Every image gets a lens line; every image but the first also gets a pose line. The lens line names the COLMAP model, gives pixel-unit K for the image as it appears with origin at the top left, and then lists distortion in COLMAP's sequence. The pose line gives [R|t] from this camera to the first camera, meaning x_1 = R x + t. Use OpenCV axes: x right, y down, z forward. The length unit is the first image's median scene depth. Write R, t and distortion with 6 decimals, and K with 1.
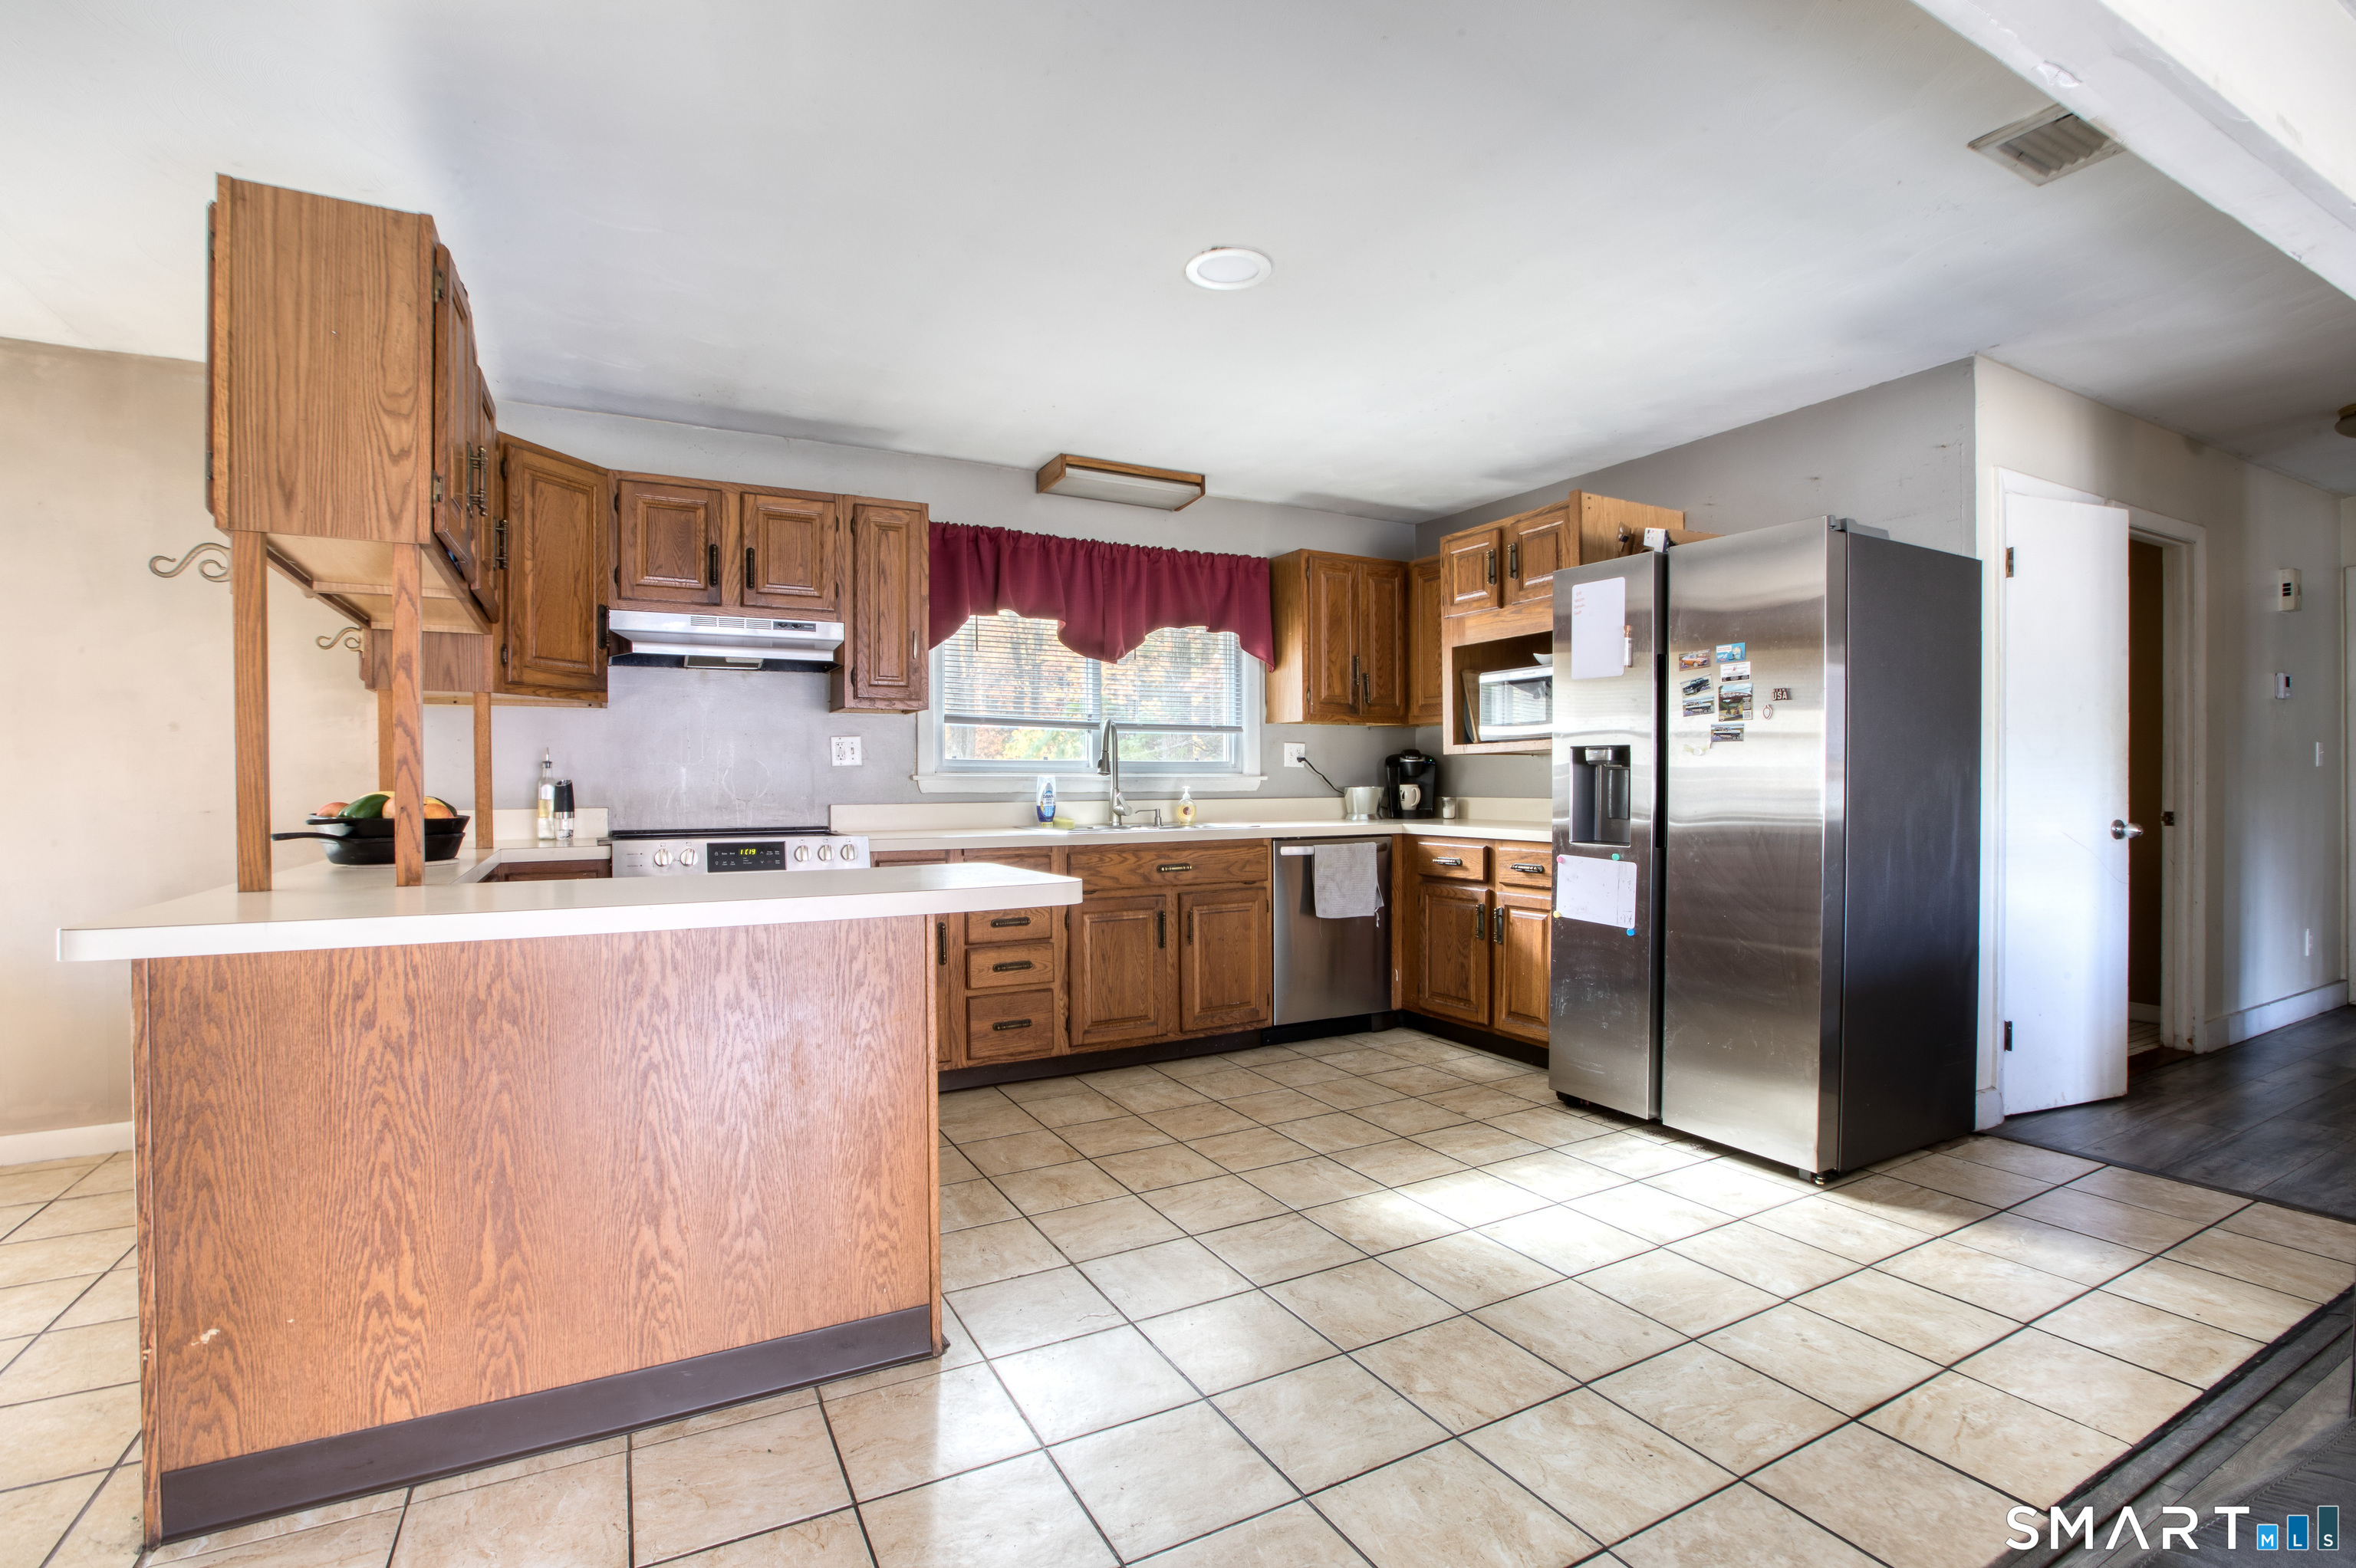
lens RADIAL K [[1059.6, 0, 1168.1], [0, 1059.6, 784.6], [0, 0, 1]] dist [-0.042374, 0.001702]
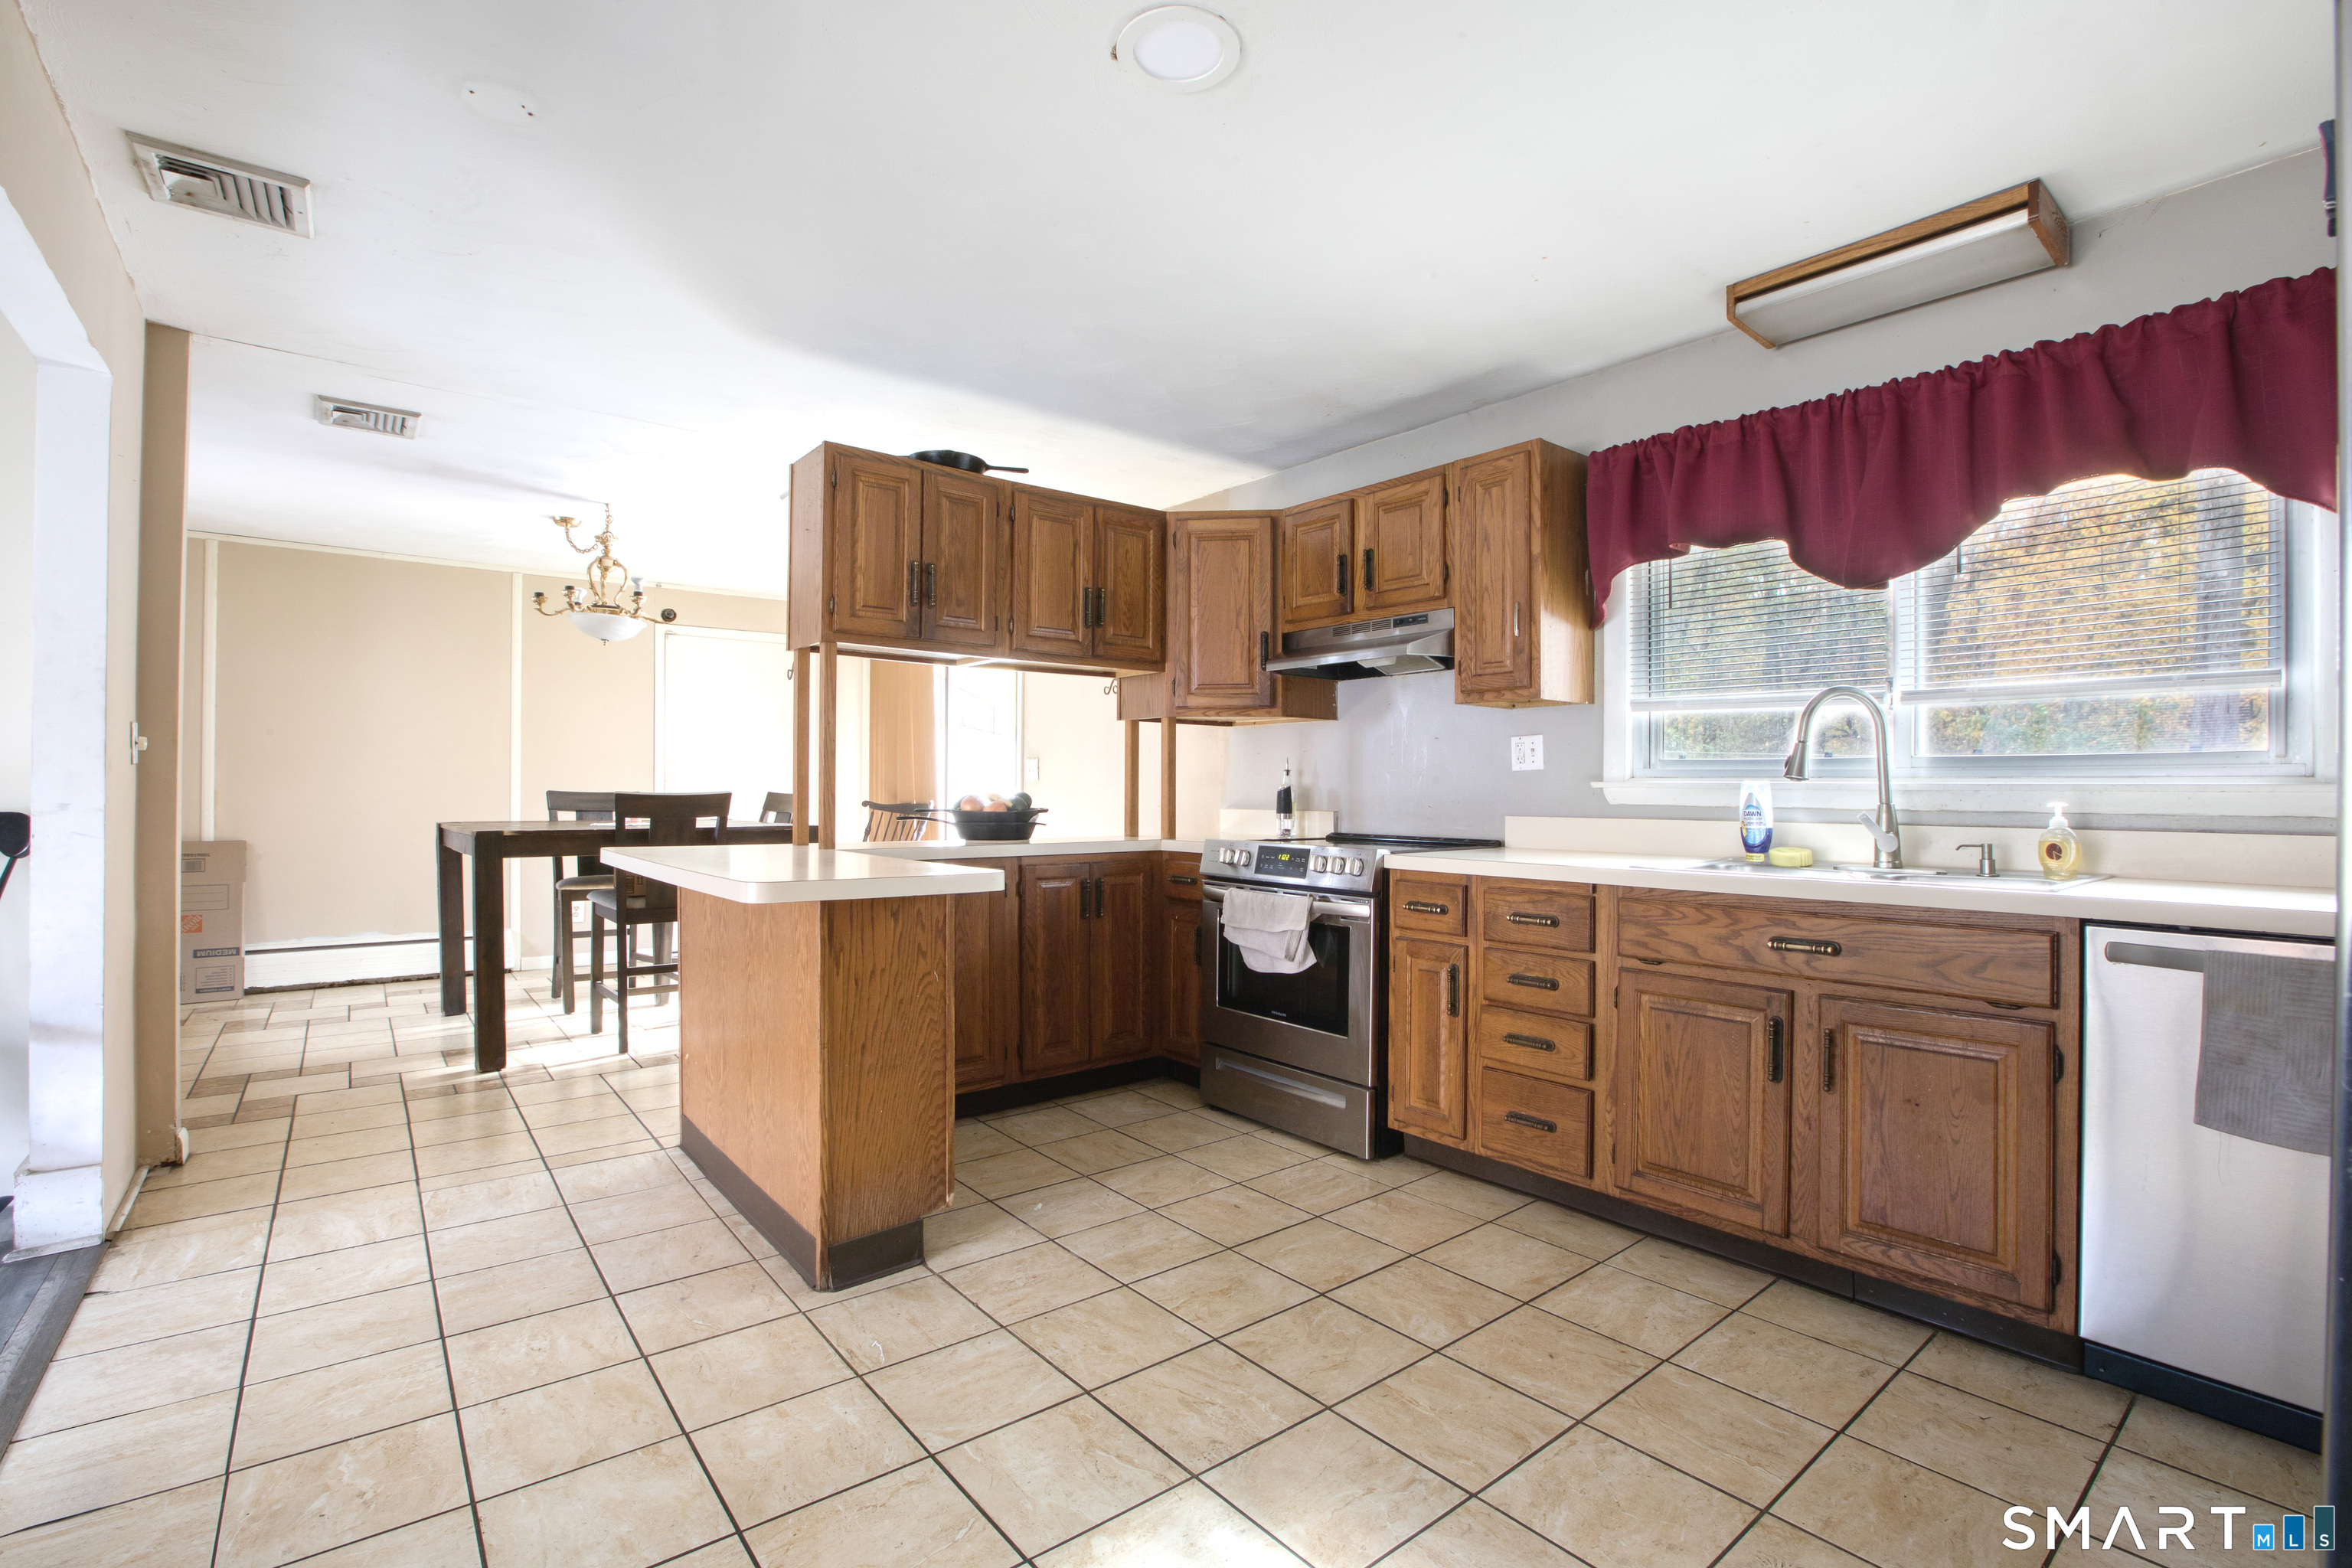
lens RADIAL K [[1057.9, 0, 1194.1], [0, 1057.9, 782.5], [0, 0, 1]] dist [-0.042374, 0.001702]
pose [[0.205016, 0.000368, -0.978759, 0.513358], [-0.010147, 0.999947, -0.001750, -0.004089], [0.978706, 0.010290, 0.205009, 0.615253]]
